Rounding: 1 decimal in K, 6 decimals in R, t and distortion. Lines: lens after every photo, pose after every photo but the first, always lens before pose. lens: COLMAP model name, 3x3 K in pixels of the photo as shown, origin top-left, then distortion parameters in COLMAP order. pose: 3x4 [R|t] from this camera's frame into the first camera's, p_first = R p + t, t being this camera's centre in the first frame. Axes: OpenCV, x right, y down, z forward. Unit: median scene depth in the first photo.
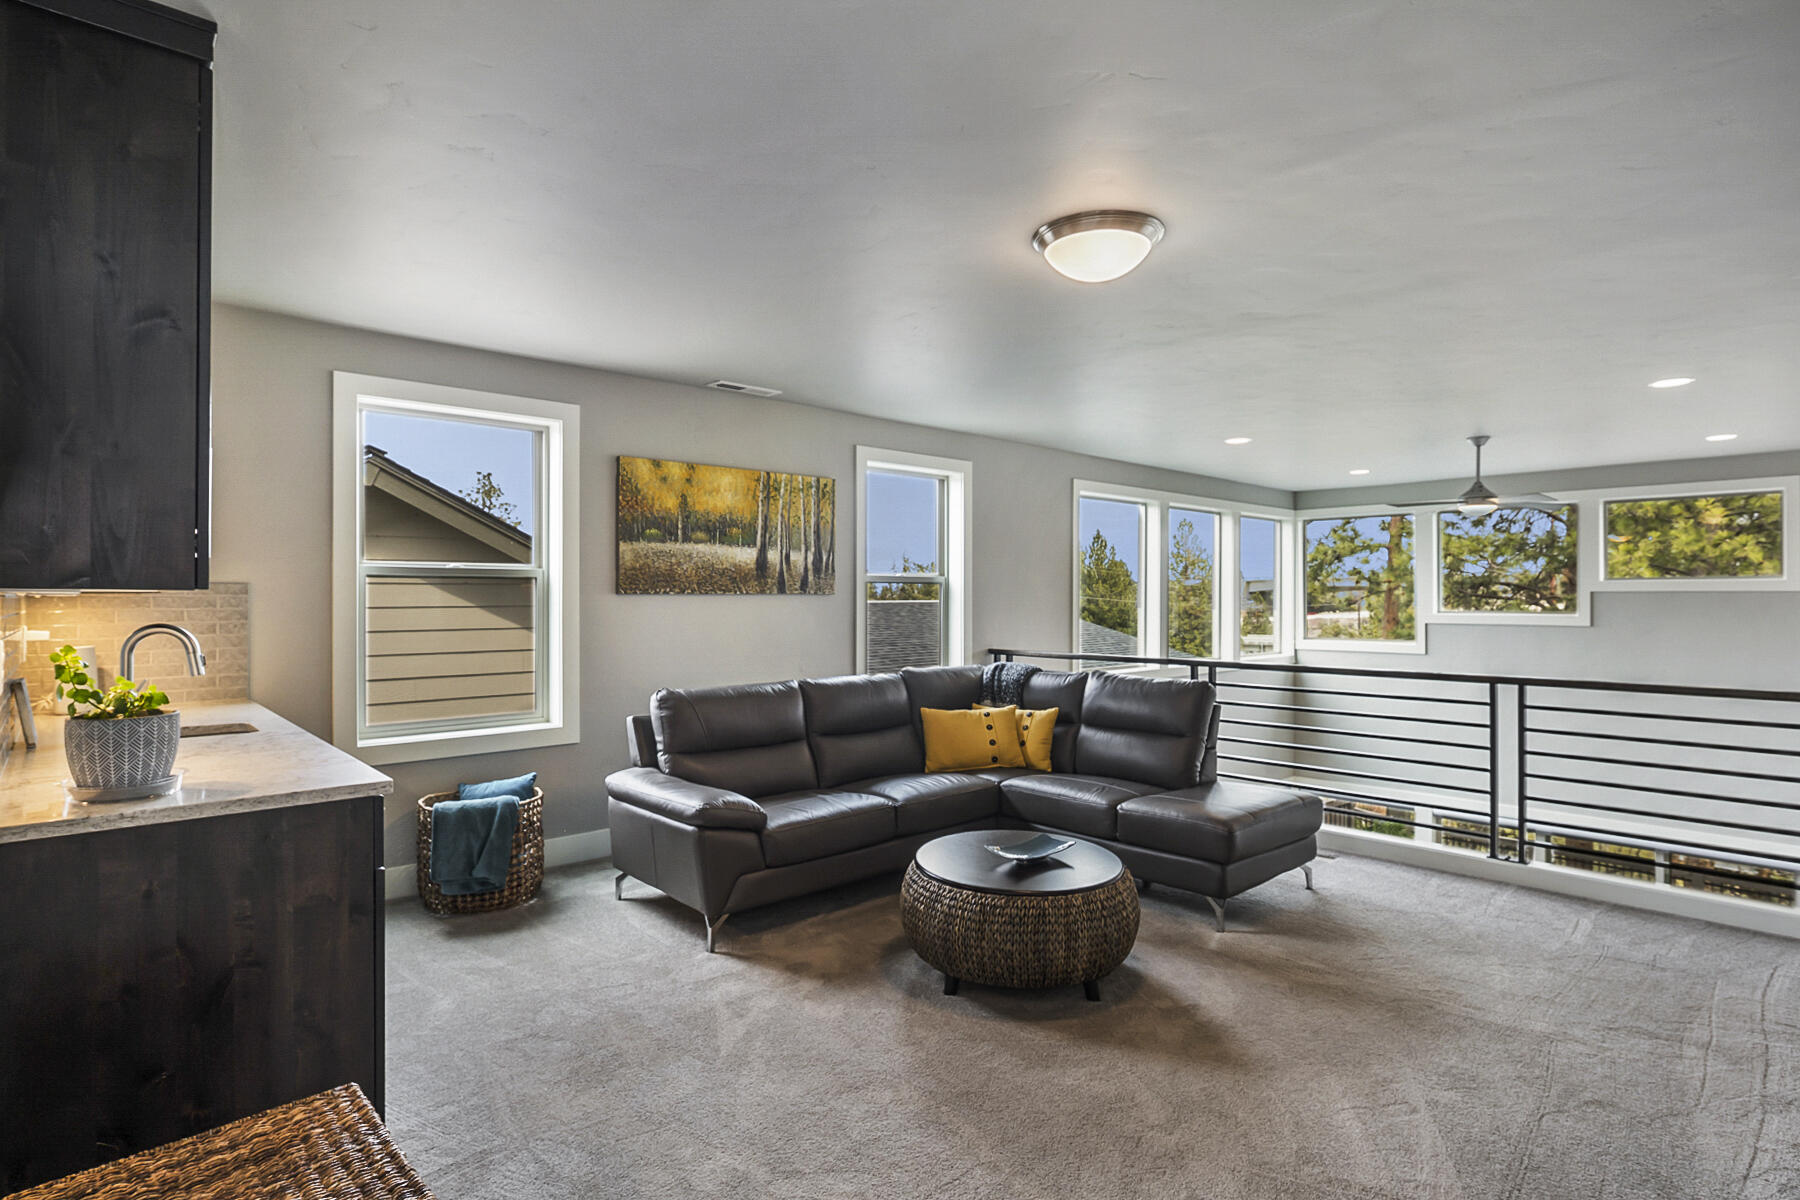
lens RADIAL K [[905.6, 0, 906.2], [0, 905.6, 595.9], [0, 0, 1]] dist [-0.023262, 0.009415]
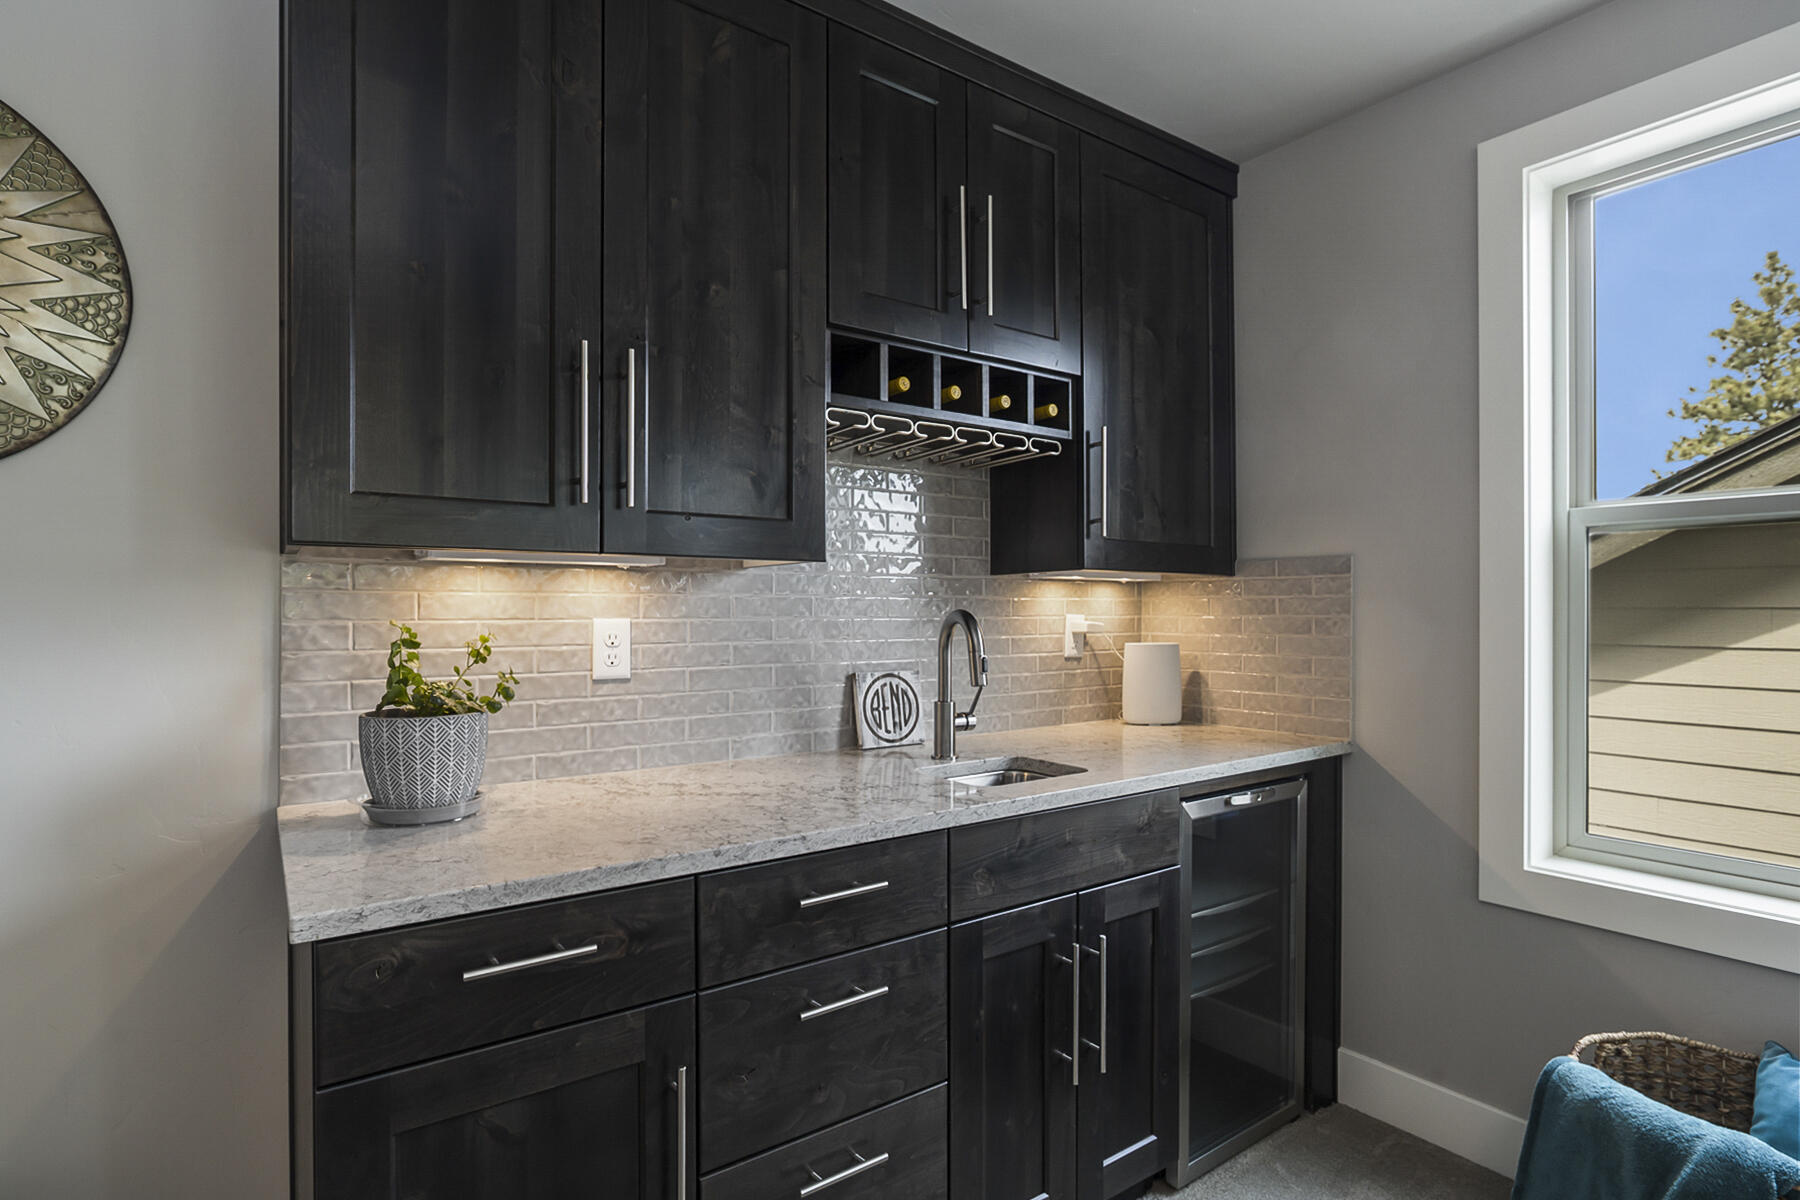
lens RADIAL K [[905.6, 0, 899.5], [0, 905.6, 616.3], [0, 0, 1]] dist [-0.023262, 0.009415]
pose [[-0.112449, 0.011766, -0.993588, -0.071745], [-0.002593, 0.999923, 0.012135, 0.019870], [0.993654, 0.003940, -0.112410, 0.704419]]
